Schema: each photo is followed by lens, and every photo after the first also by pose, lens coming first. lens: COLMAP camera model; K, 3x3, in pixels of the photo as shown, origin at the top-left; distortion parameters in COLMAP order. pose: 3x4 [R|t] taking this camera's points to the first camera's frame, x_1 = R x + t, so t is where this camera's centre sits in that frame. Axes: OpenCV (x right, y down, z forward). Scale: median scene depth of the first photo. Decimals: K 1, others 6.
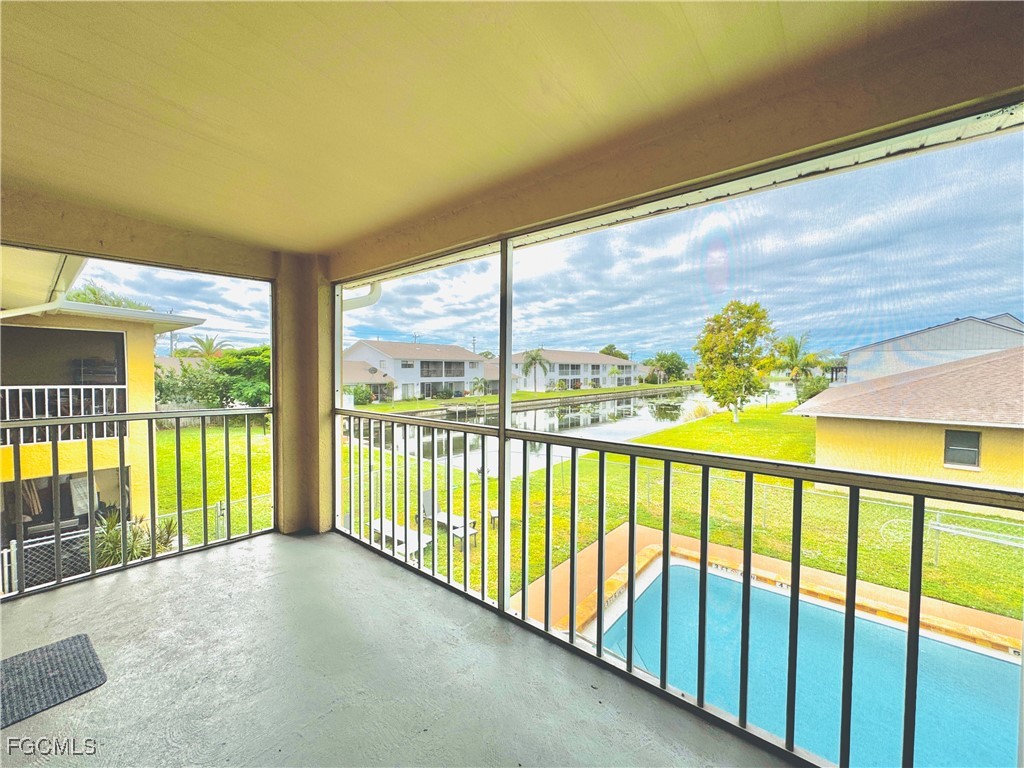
lens RADIAL K [[409.7, 0, 508.9], [0, 409.7, 387.7], [0, 0, 1]] dist [-0.002106, -0.000734]
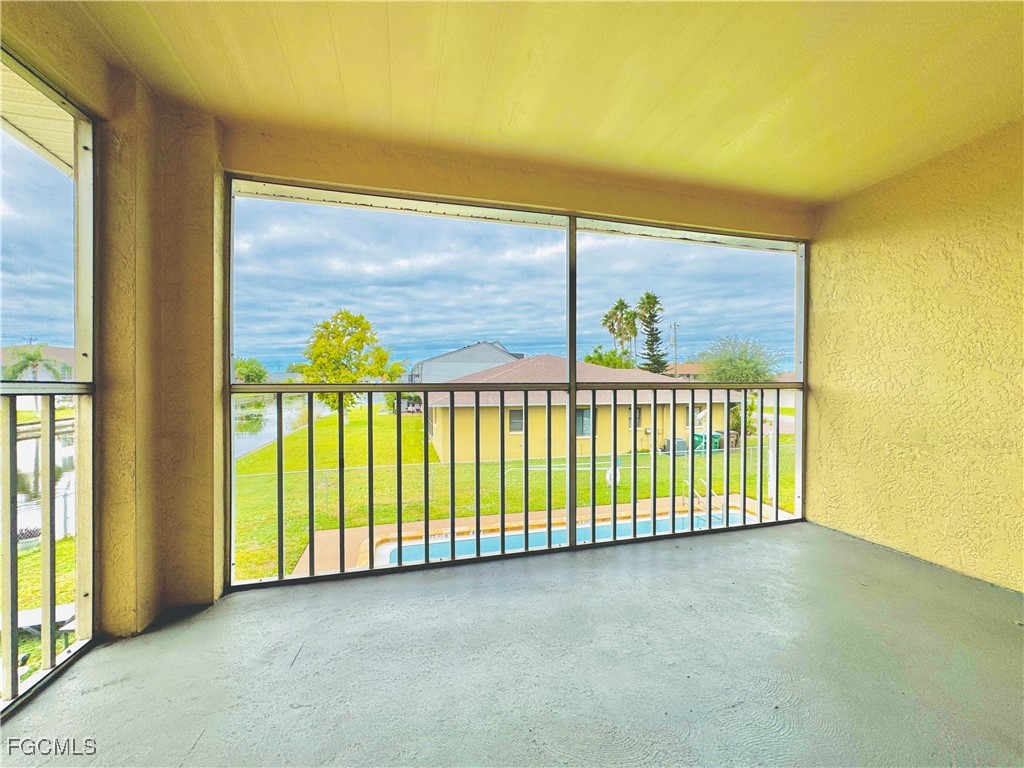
lens RADIAL K [[409.7, 0, 509.7], [0, 409.7, 383.1], [0, 0, 1]] dist [-0.002106, -0.000734]
pose [[0.572310, -0.008636, 0.819992, -0.301027], [0.035388, 0.999273, -0.014174, 0.032551], [-0.819274, 0.037130, 0.572199, 0.143579]]
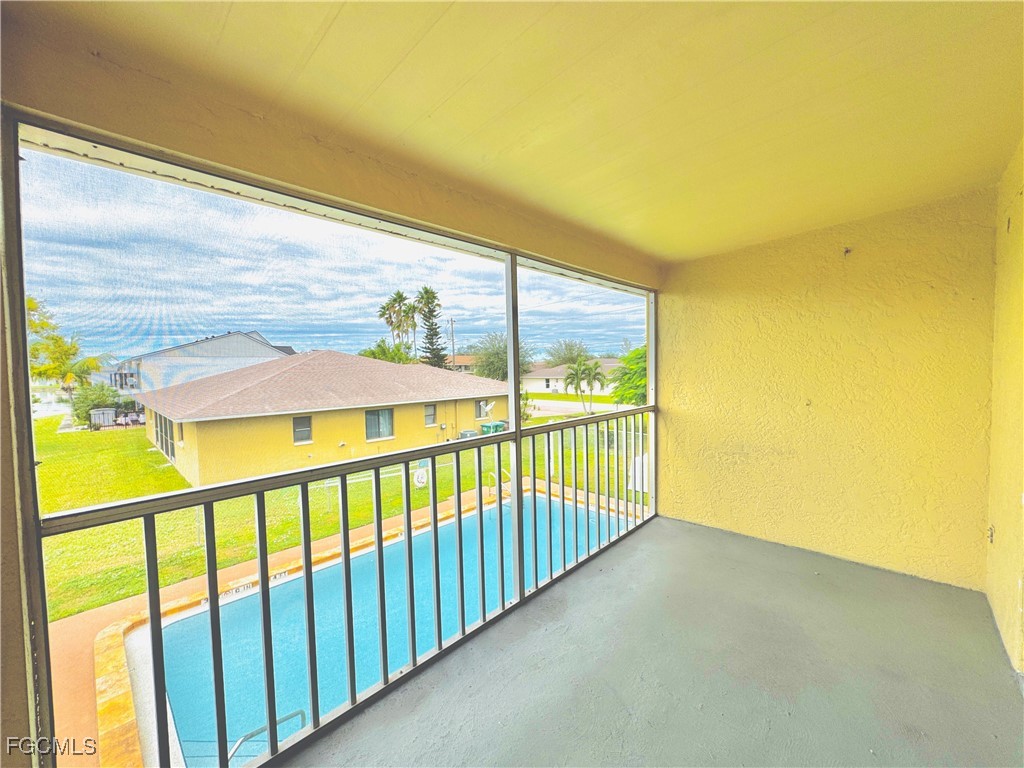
lens RADIAL K [[409.7, 0, 512.5], [0, 409.7, 382.3], [0, 0, 1]] dist [-0.002106, -0.000734]
pose [[0.064573, -0.037780, 0.997198, -0.312782], [0.062794, 0.997457, 0.033724, -0.017529], [-0.995935, 0.060440, 0.066781, 0.270476]]
